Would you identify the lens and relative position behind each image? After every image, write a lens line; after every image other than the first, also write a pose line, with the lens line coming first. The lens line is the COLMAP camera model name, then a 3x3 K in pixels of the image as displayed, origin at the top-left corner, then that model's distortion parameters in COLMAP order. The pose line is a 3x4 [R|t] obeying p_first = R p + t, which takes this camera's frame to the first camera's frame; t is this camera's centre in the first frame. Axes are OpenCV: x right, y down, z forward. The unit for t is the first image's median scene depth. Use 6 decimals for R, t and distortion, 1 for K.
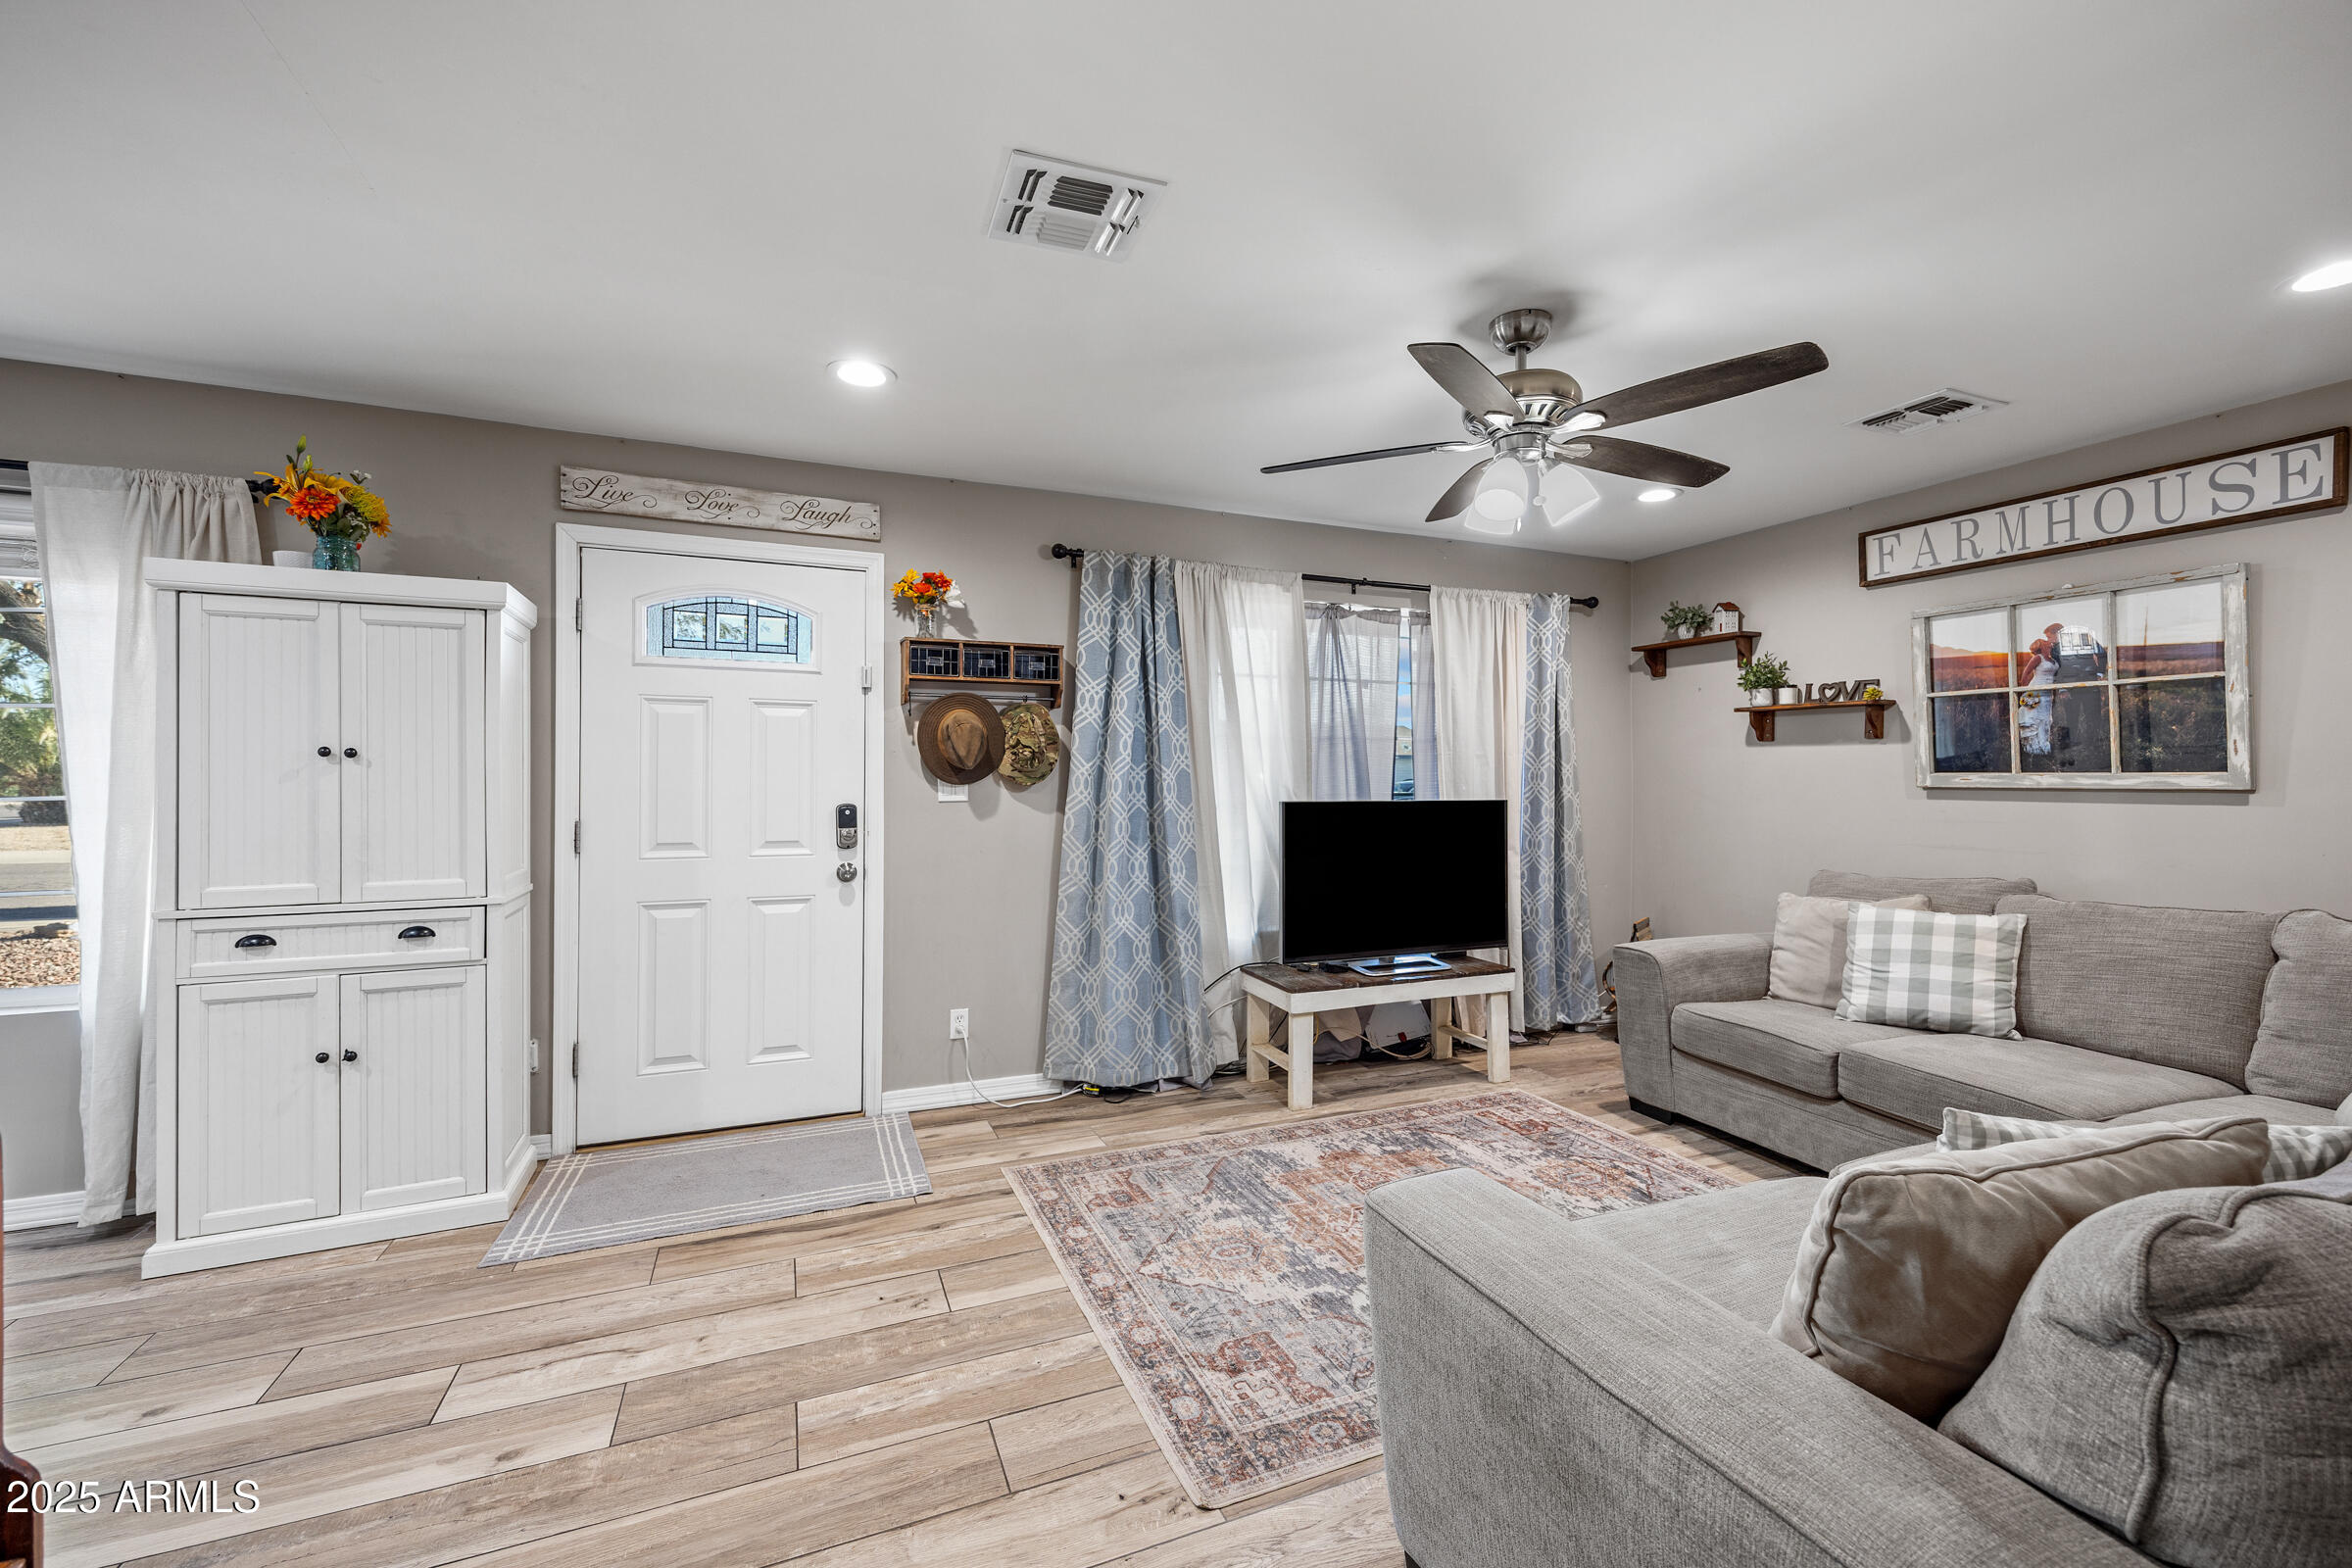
lens RADIAL K [[950.7, 0, 1169.0], [0, 950.7, 772.0], [0, 0, 1]] dist [0.007147, -0.000302]
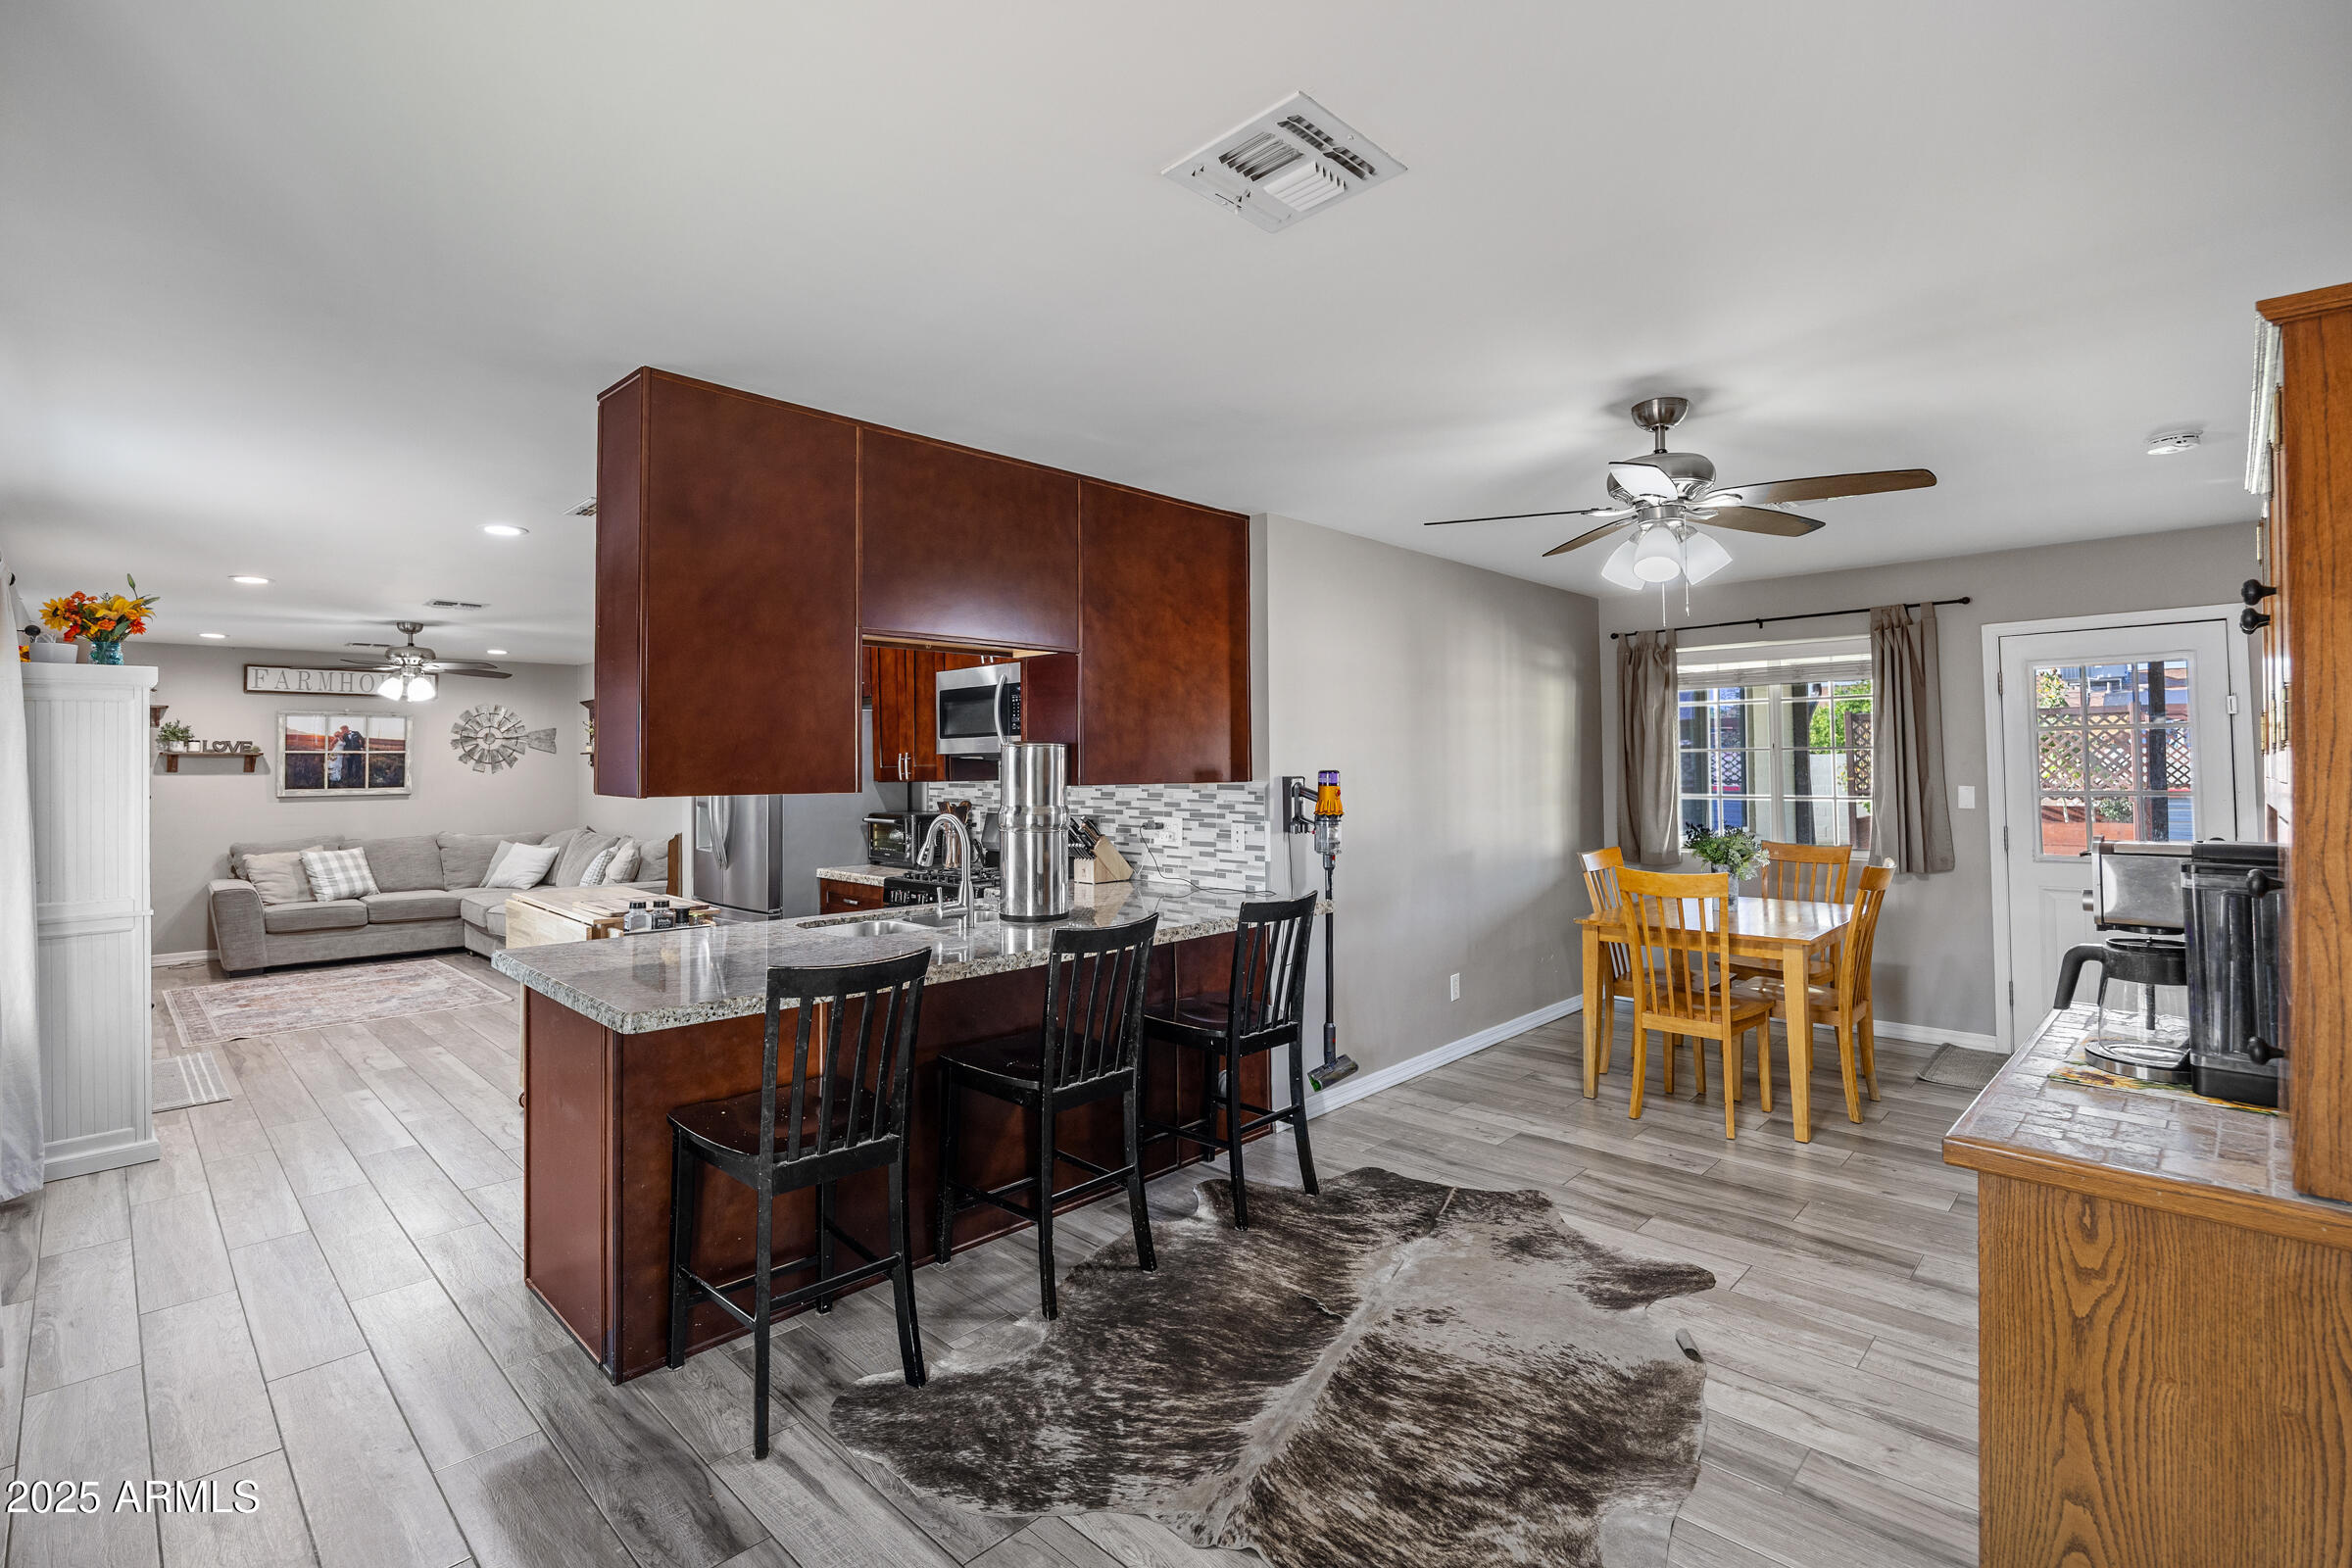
lens RADIAL K [[1071.4, 0, 1123.9], [0, 1071.4, 740.7], [0, 0, 1]] dist [-0.005370, 0.000147]
pose [[-0.357622, 0.023295, 0.933576, -2.304617], [0.005000, 0.999722, -0.023030, -0.049189], [-0.933853, -0.003568, -0.357639, 0.153488]]
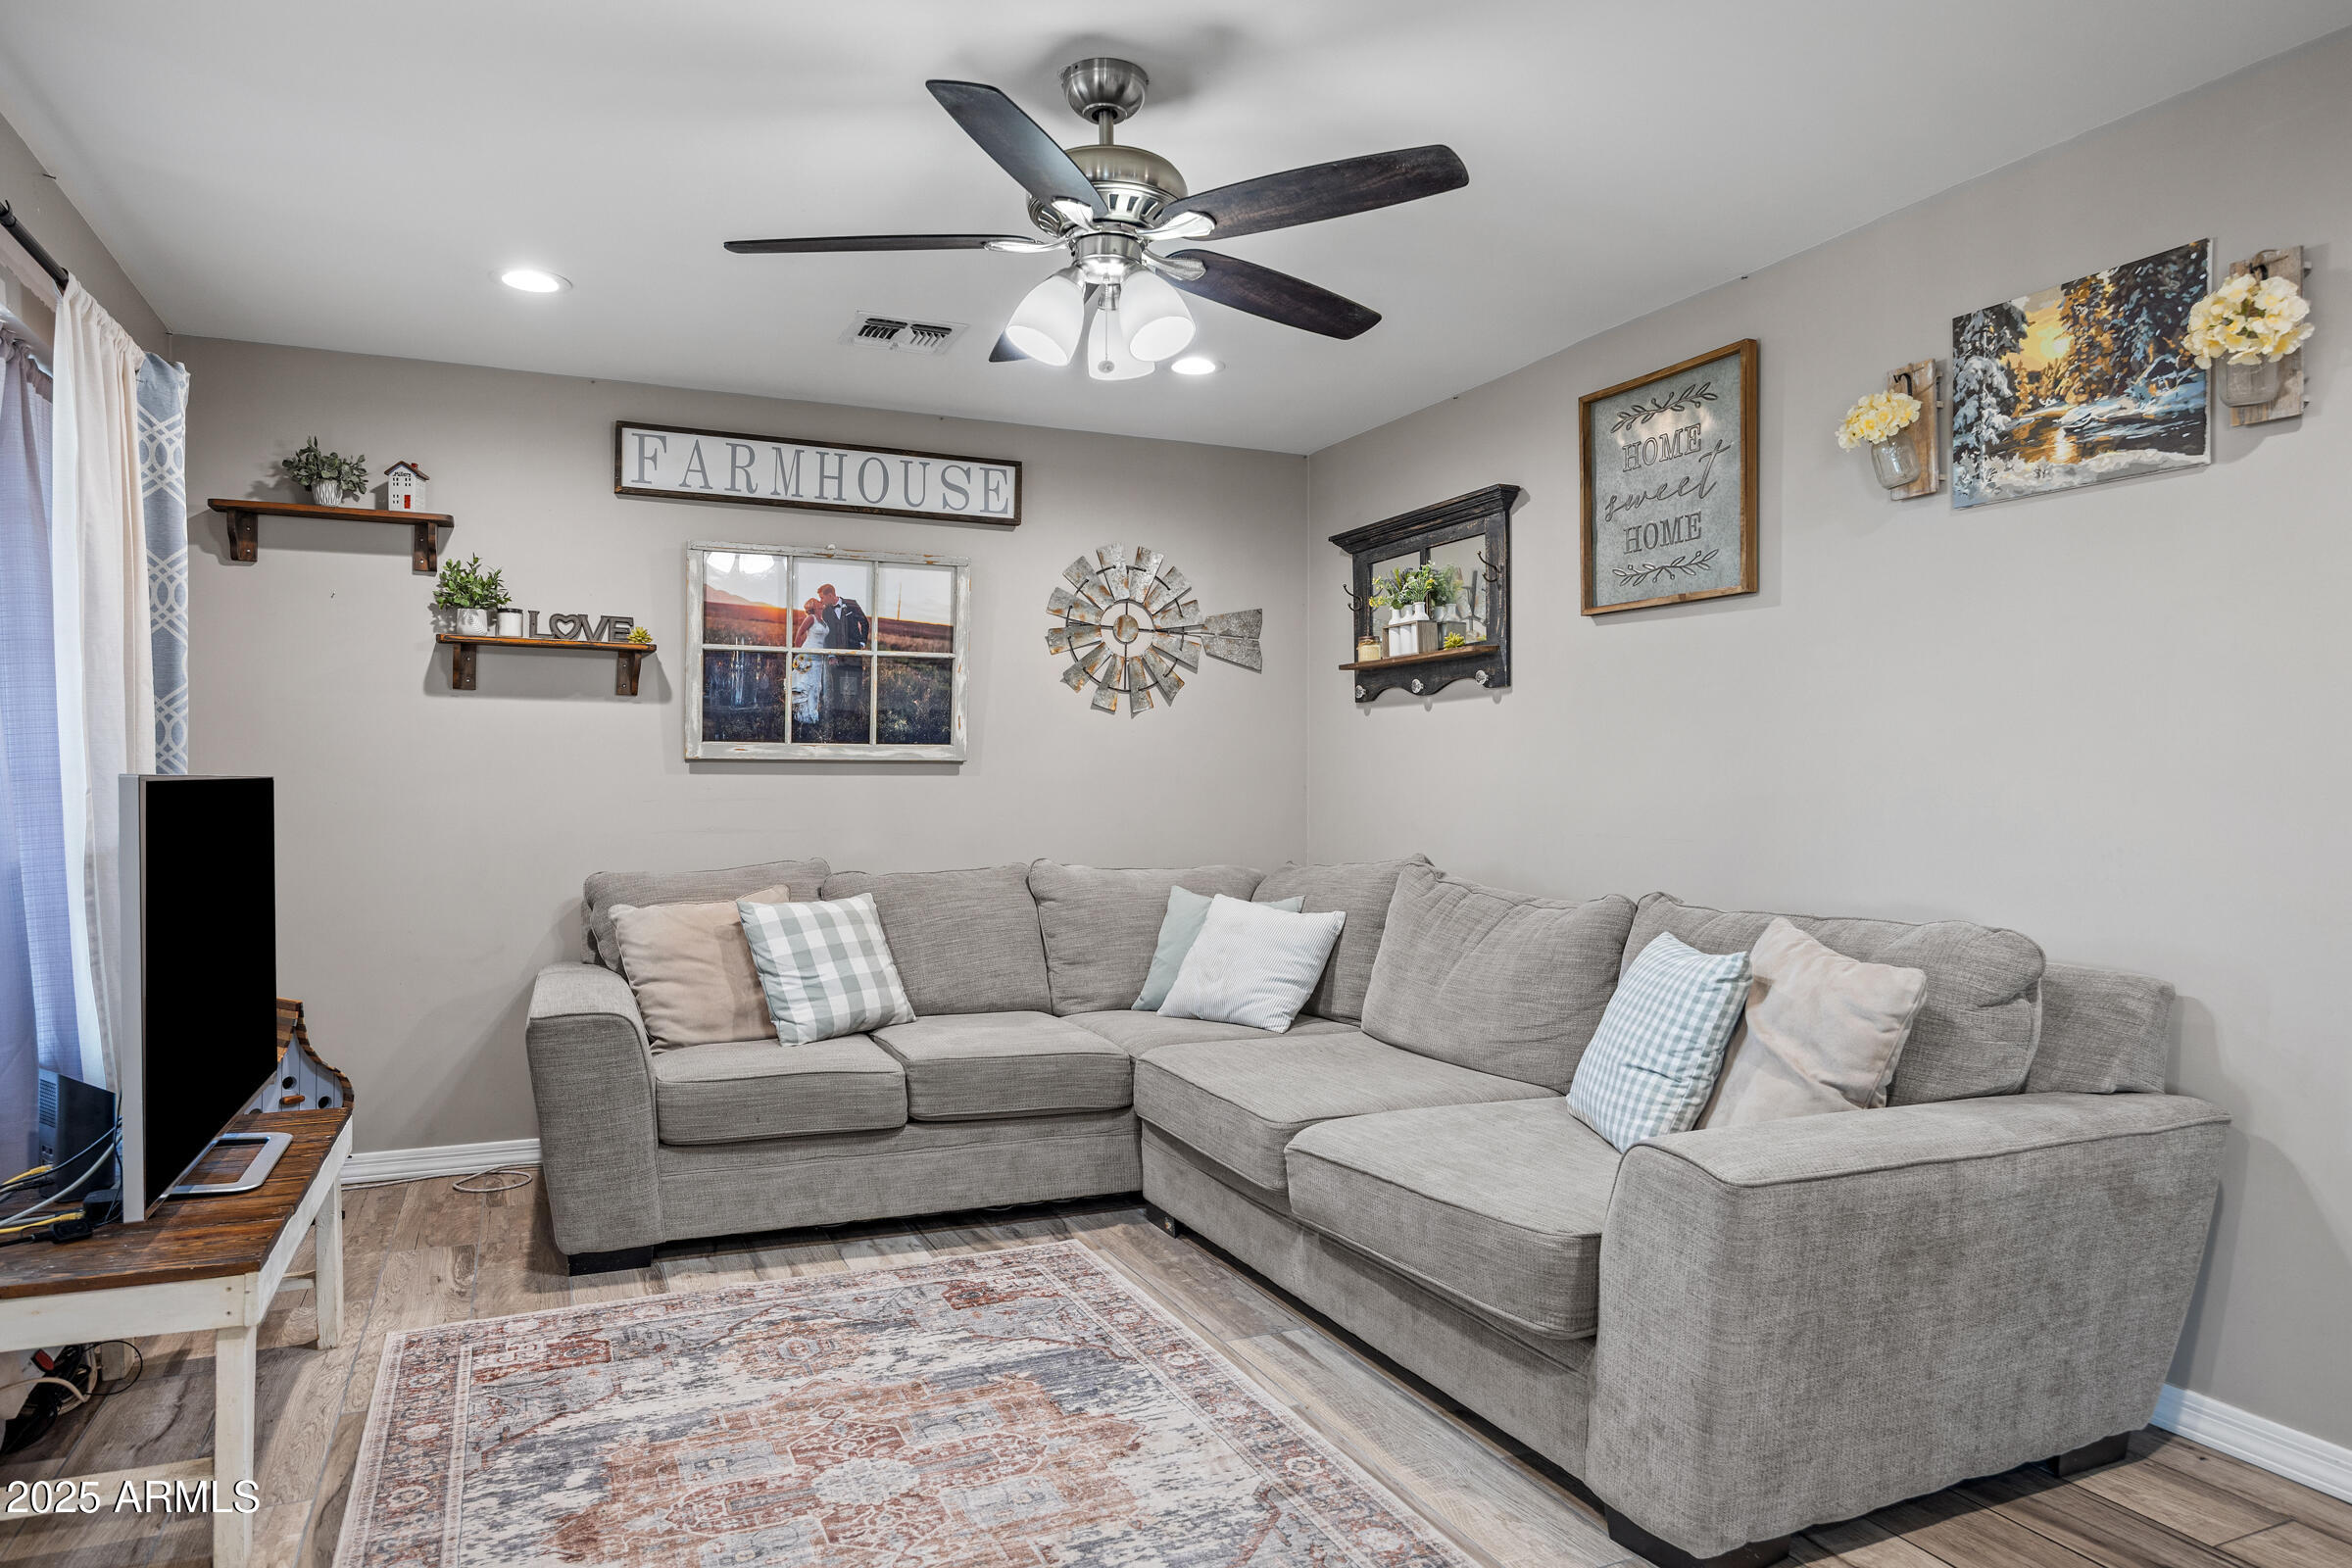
lens RADIAL K [[1442.0, 0, 1181.5], [0, 1442.0, 781.5], [0, 0, 1]] dist [-0.000153, 0.001267]
pose [[-0.027270, -0.002416, 0.999625, -0.515094], [-0.009889, 0.999949, 0.002147, 0.032830], [-0.999579, -0.009827, -0.027293, 0.716509]]
